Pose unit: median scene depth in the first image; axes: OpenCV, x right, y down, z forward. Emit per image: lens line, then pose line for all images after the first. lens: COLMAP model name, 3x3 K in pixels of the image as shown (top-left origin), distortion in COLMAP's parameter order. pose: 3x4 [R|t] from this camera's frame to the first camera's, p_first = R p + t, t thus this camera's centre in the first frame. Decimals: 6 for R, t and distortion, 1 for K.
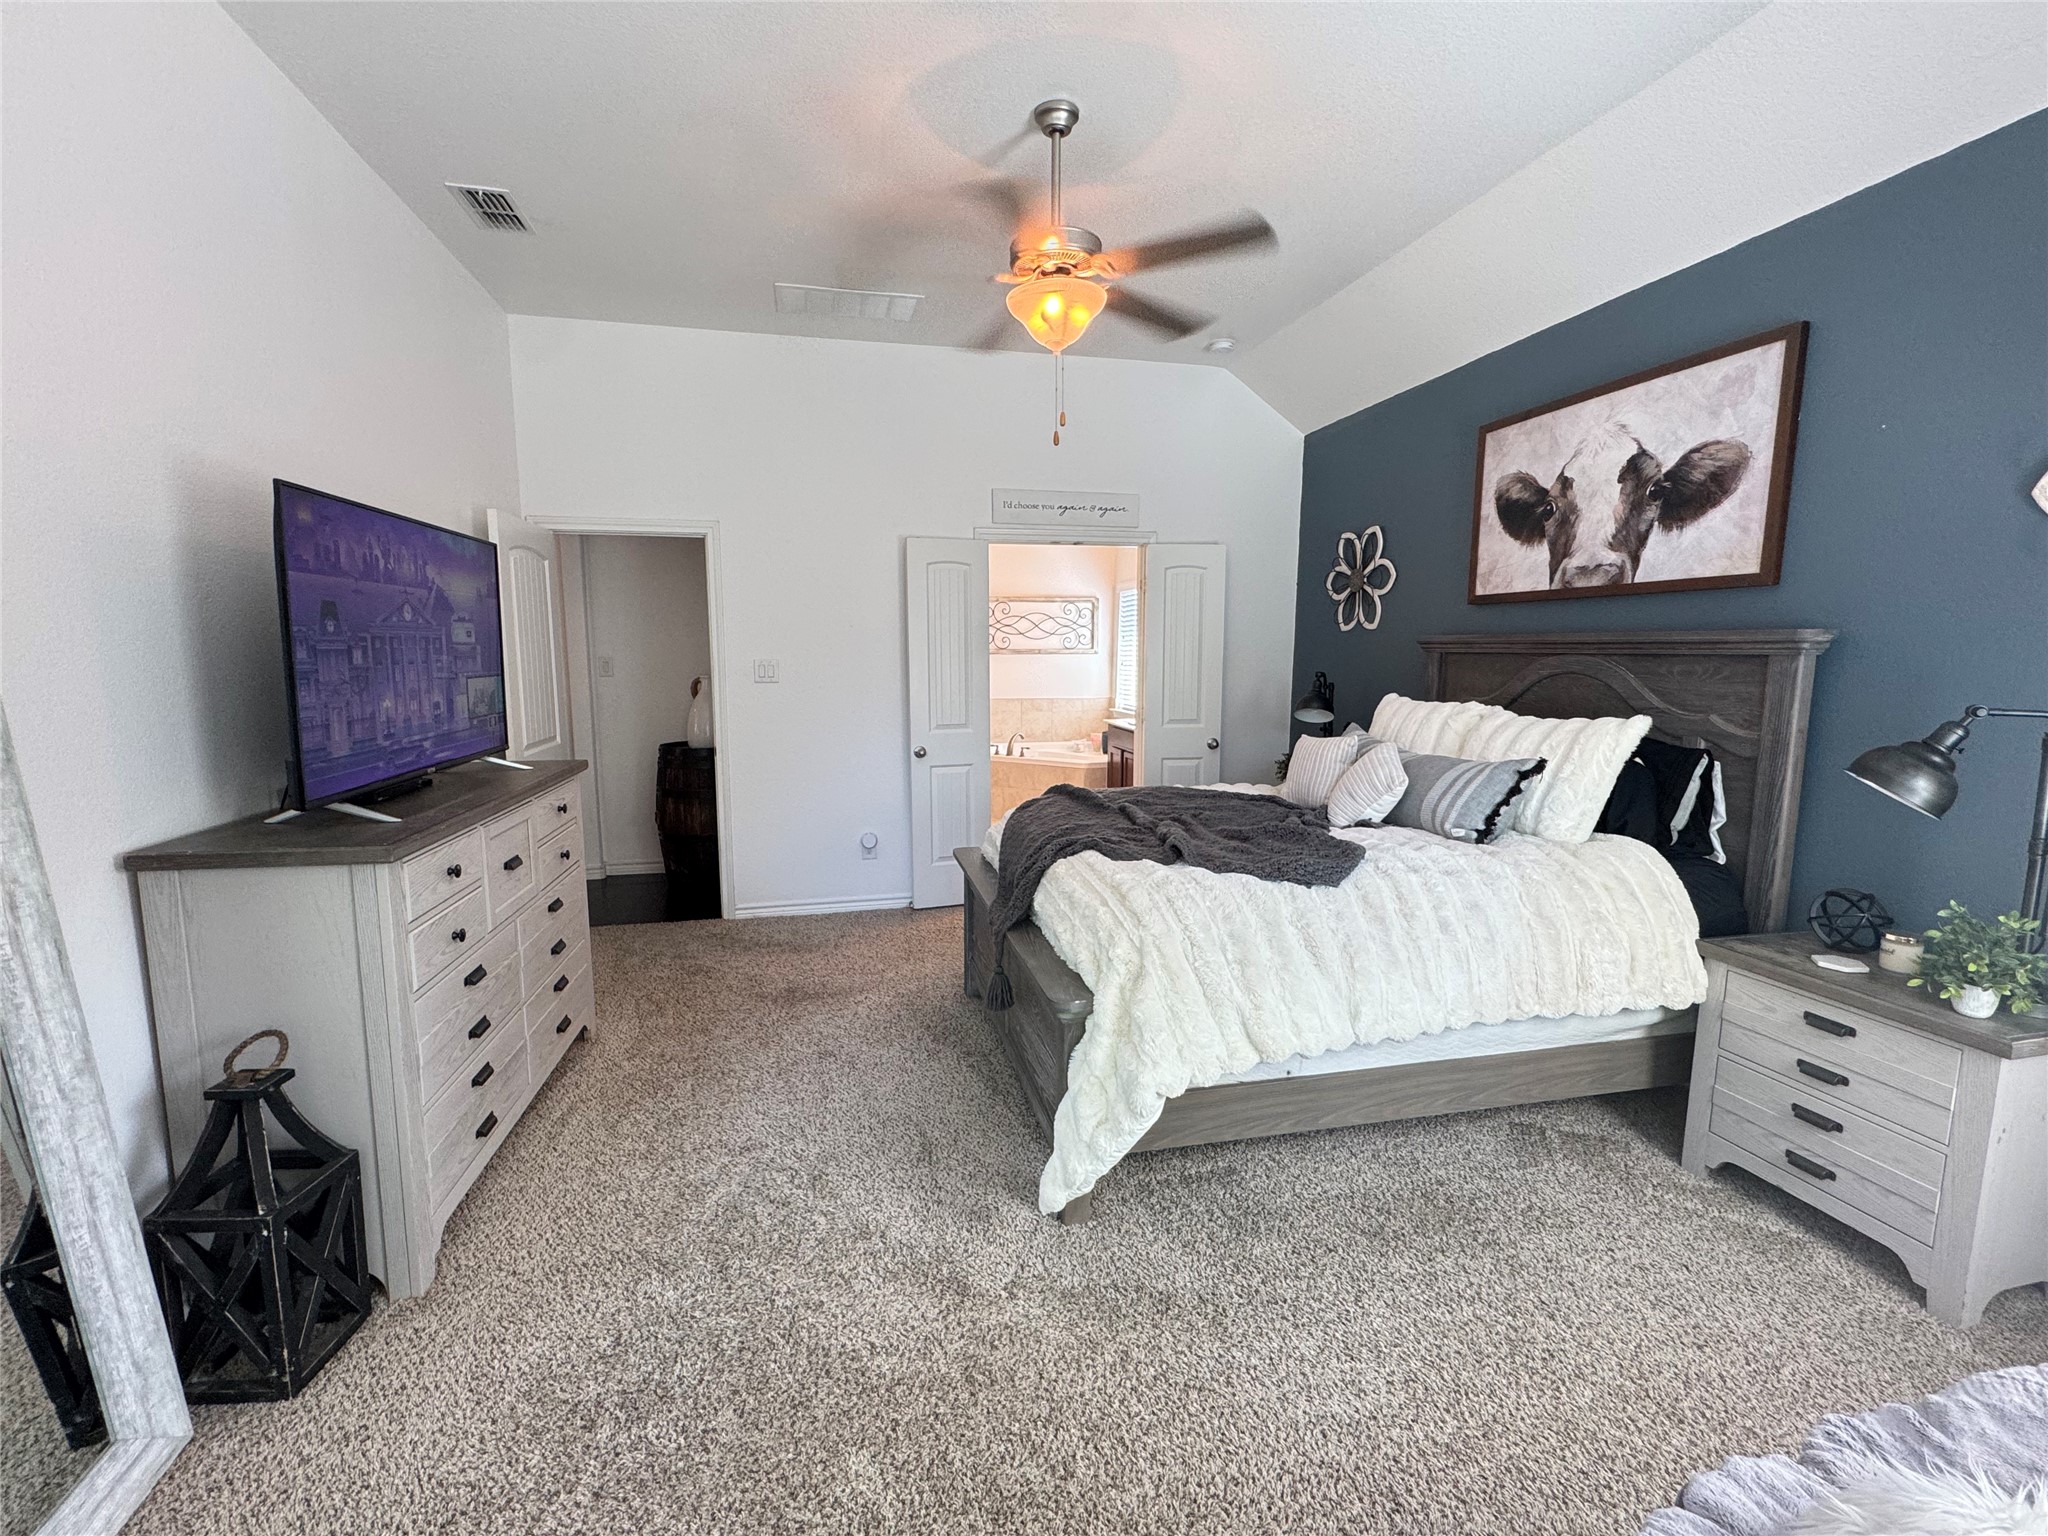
lens RADIAL K [[894.5, 0, 1024.0], [0, 894.5, 768.0], [0, 0, 1]] dist [0.000333, 0.000007]
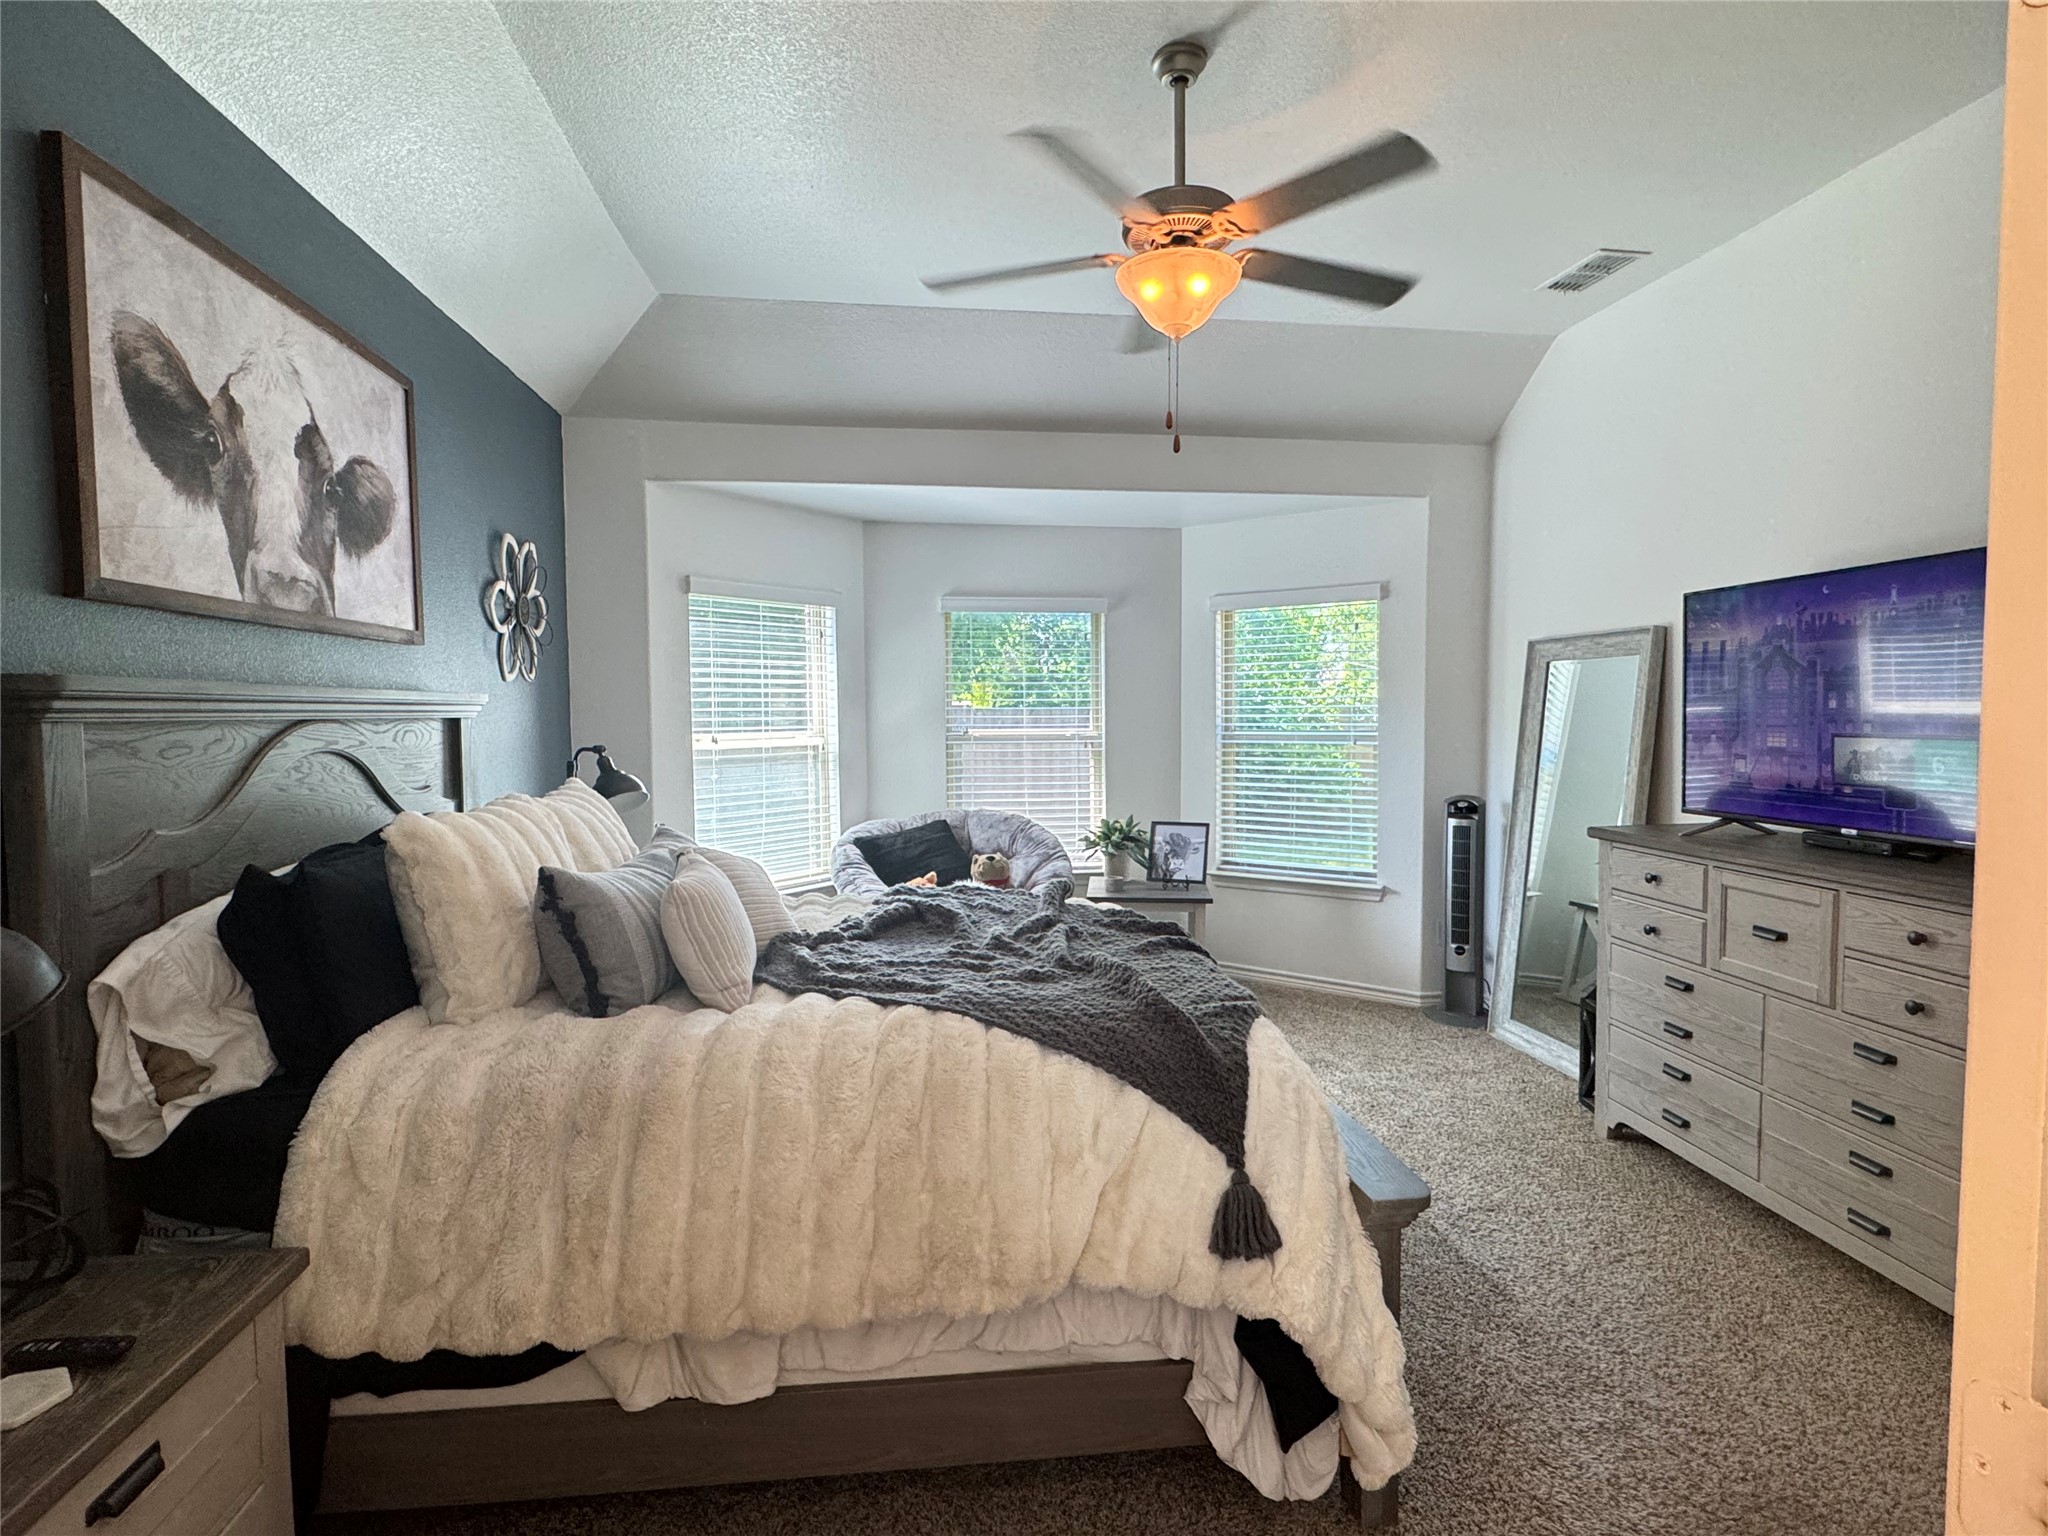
lens RADIAL K [[1008.0, 0, 1027.3], [0, 1008.0, 761.6], [0, 0, 1]] dist [-0.003233, -0.000841]
pose [[-0.992998, -0.004256, 0.118058, 0.055385], [0.016758, 0.984171, 0.176430, -0.207625], [-0.116940, 0.177173, -0.977208, 1.576455]]
